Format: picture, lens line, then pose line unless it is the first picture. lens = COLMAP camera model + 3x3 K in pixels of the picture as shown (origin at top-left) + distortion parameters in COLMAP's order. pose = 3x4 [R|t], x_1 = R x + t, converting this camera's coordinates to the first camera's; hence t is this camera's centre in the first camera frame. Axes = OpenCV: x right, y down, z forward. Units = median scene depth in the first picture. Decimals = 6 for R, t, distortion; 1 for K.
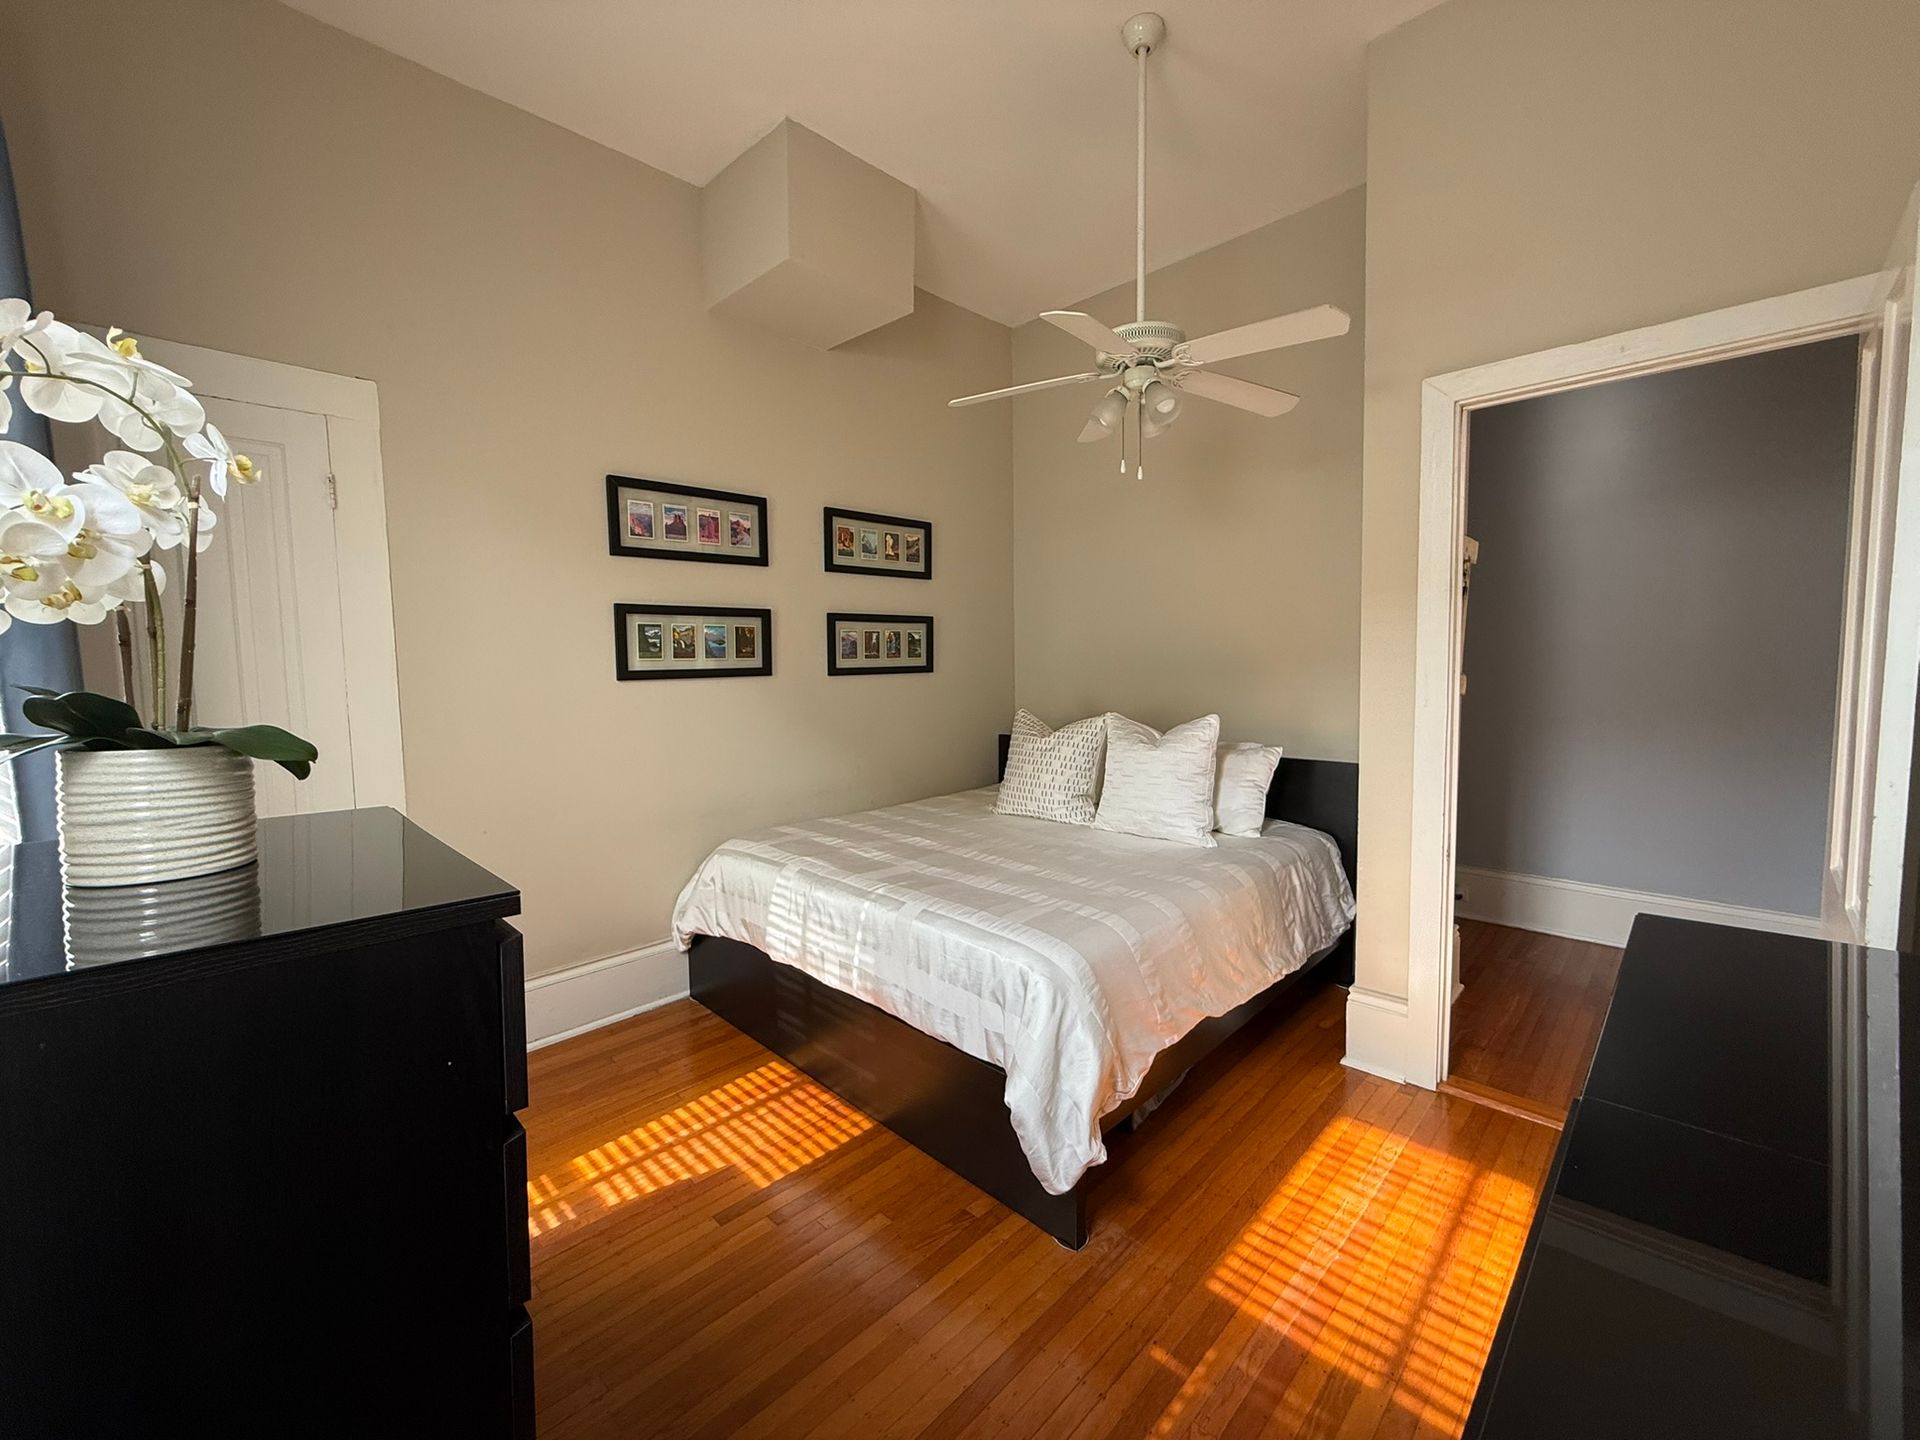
lens RADIAL K [[771.9, 0, 961.1], [0, 771.9, 706.9], [0, 0, 1]] dist [0.001783, -0.000098]
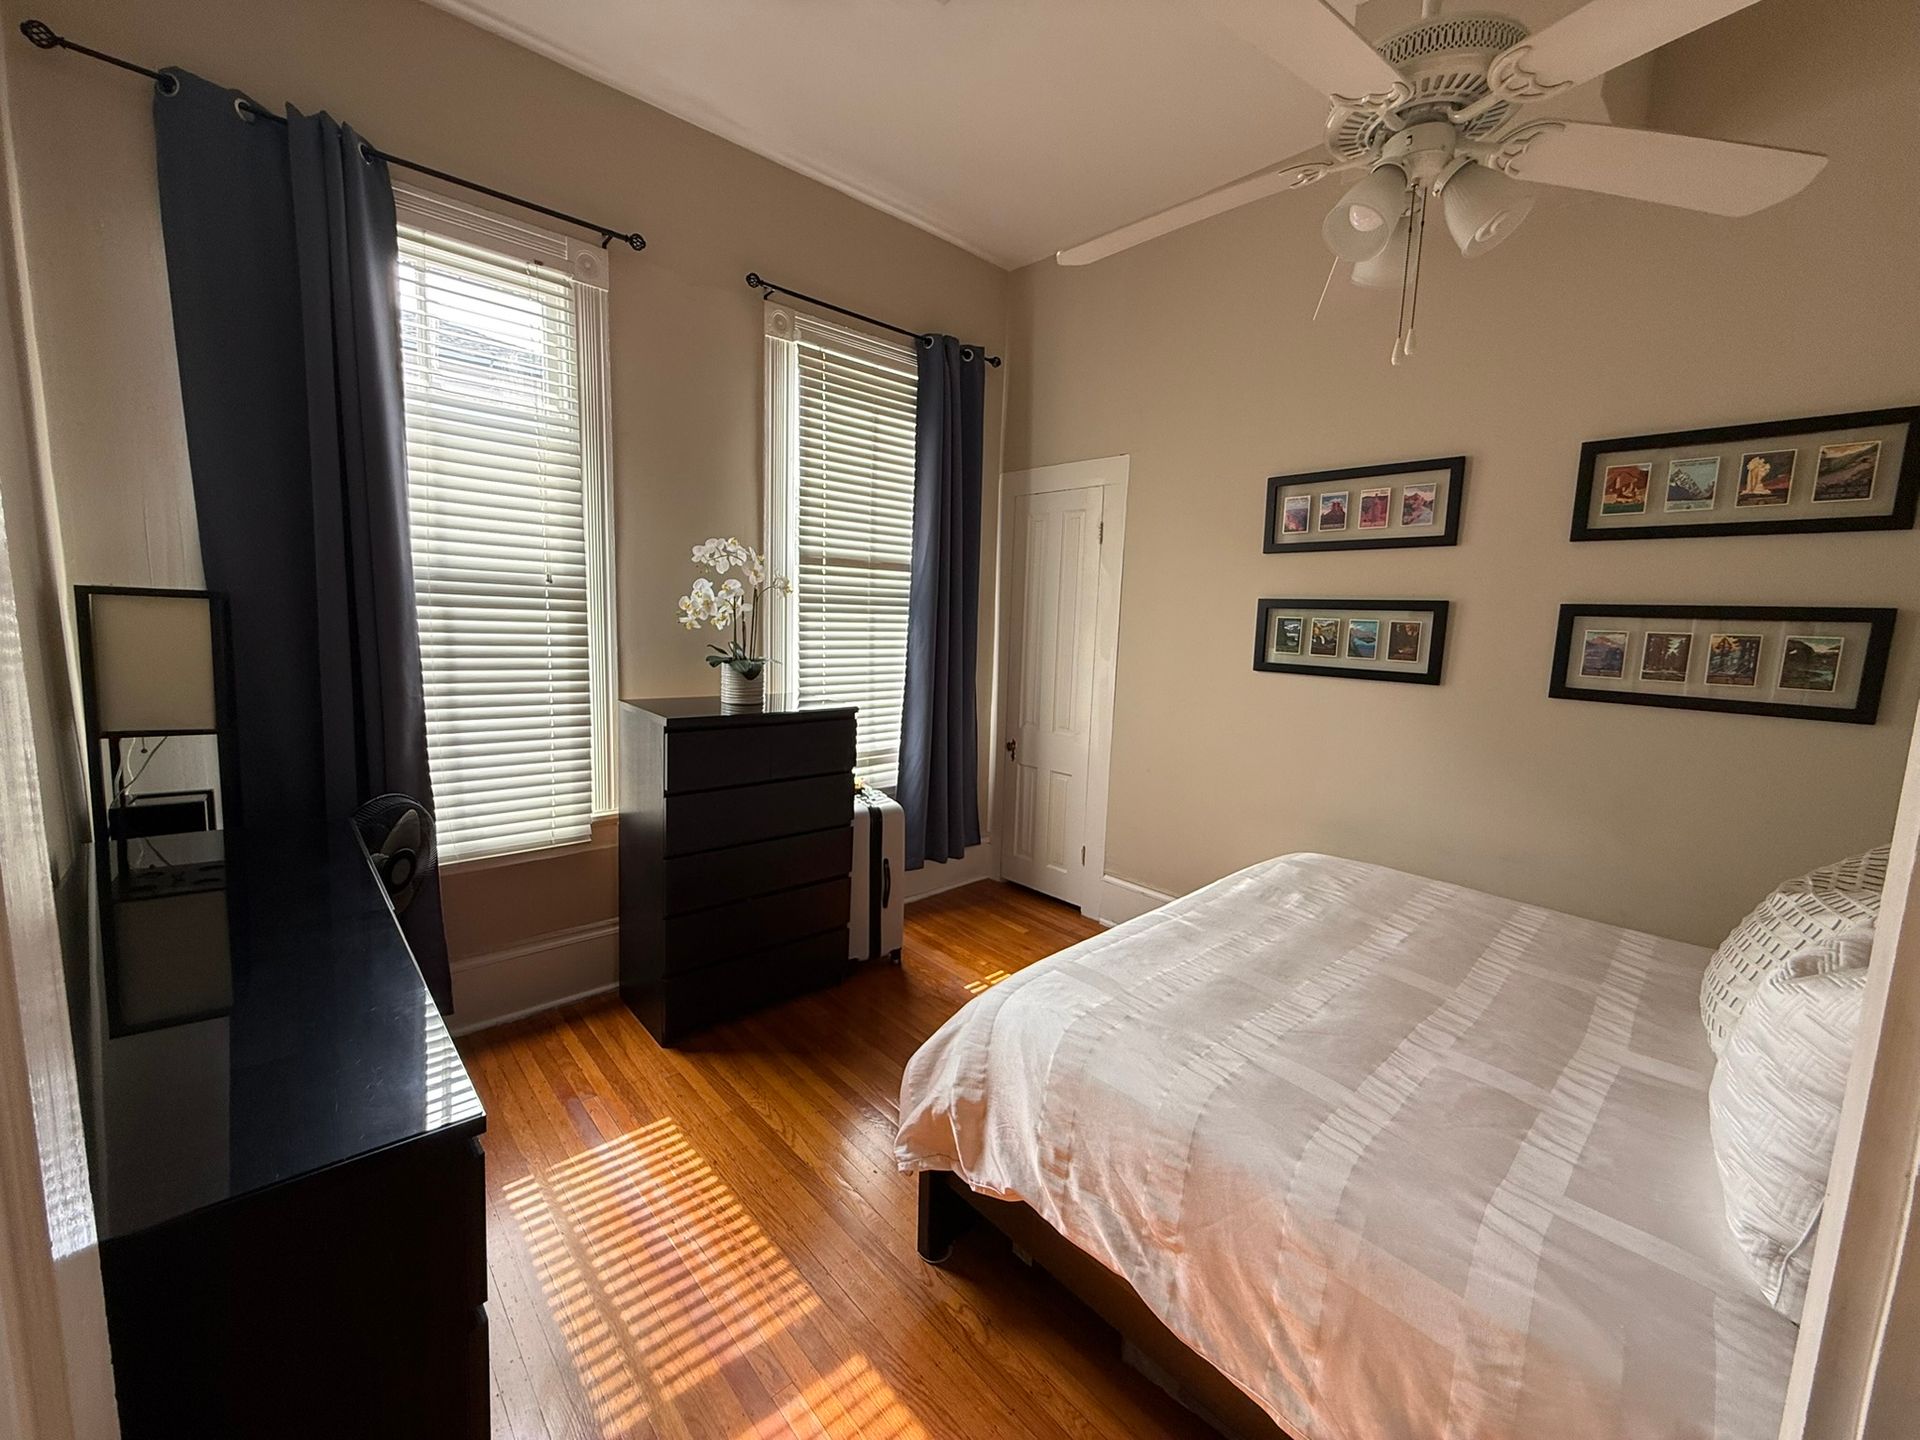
lens RADIAL K [[771.9, 0, 963.4], [0, 771.9, 720.1], [0, 0, 1]] dist [0.001783, -0.000098]
pose [[-0.048863, 0.151154, -0.987302, 0.573896], [-0.098566, 0.982928, 0.155362, -0.081717], [0.993930, 0.104906, -0.033130, 0.555750]]
